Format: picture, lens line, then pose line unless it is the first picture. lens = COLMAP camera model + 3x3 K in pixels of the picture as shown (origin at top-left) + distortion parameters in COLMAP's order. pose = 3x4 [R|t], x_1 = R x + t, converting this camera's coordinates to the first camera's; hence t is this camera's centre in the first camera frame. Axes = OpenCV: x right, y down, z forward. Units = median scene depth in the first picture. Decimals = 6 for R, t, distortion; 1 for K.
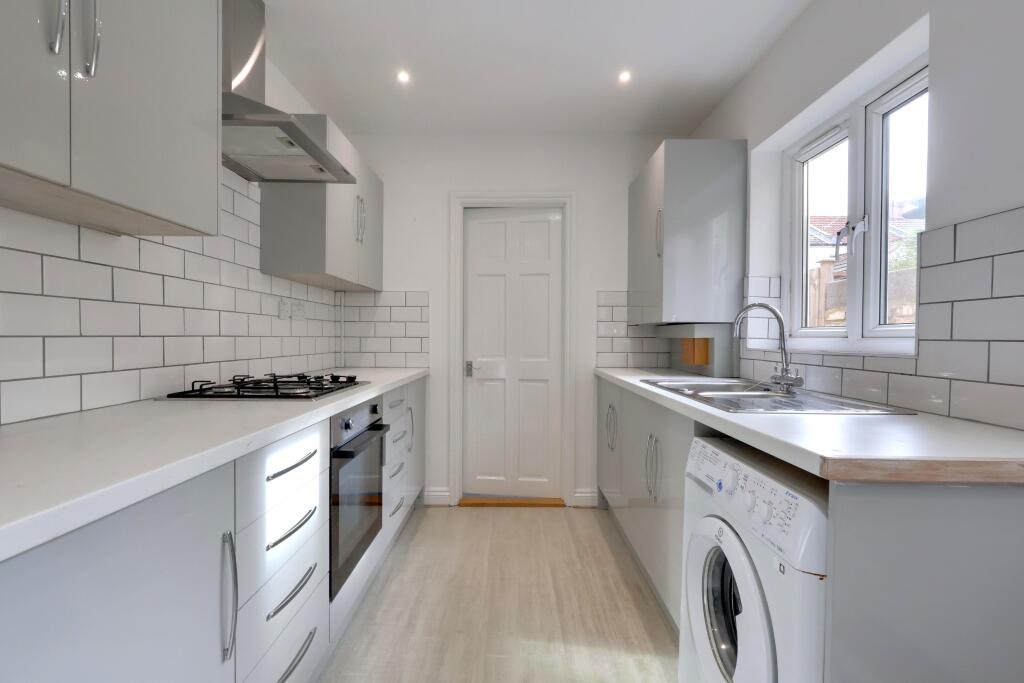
lens RADIAL K [[473.6, 0, 509.1], [0, 473.6, 343.7], [0, 0, 1]] dist [0.001347, 0.000788]
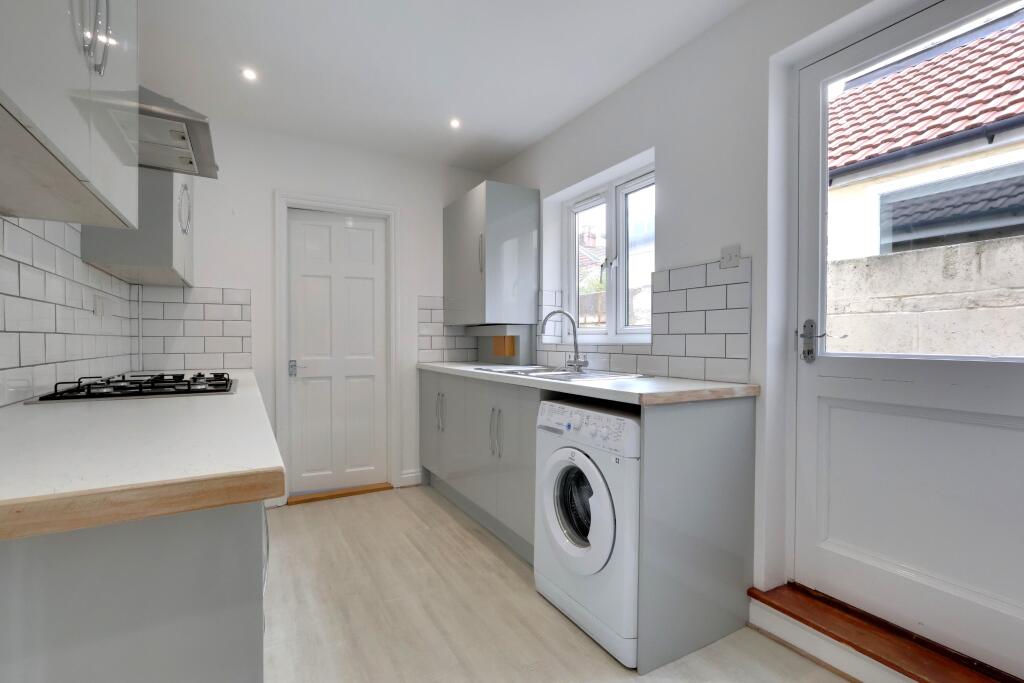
lens RADIAL K [[472.8, 0, 509.3], [0, 472.8, 343.8], [0, 0, 1]] dist [-0.002895, 0.000003]
pose [[0.867555, -0.010460, 0.497231, -0.264682], [0.012892, 0.999916, -0.001458, 0.013007], [-0.497174, 0.007675, 0.867617, -0.138604]]
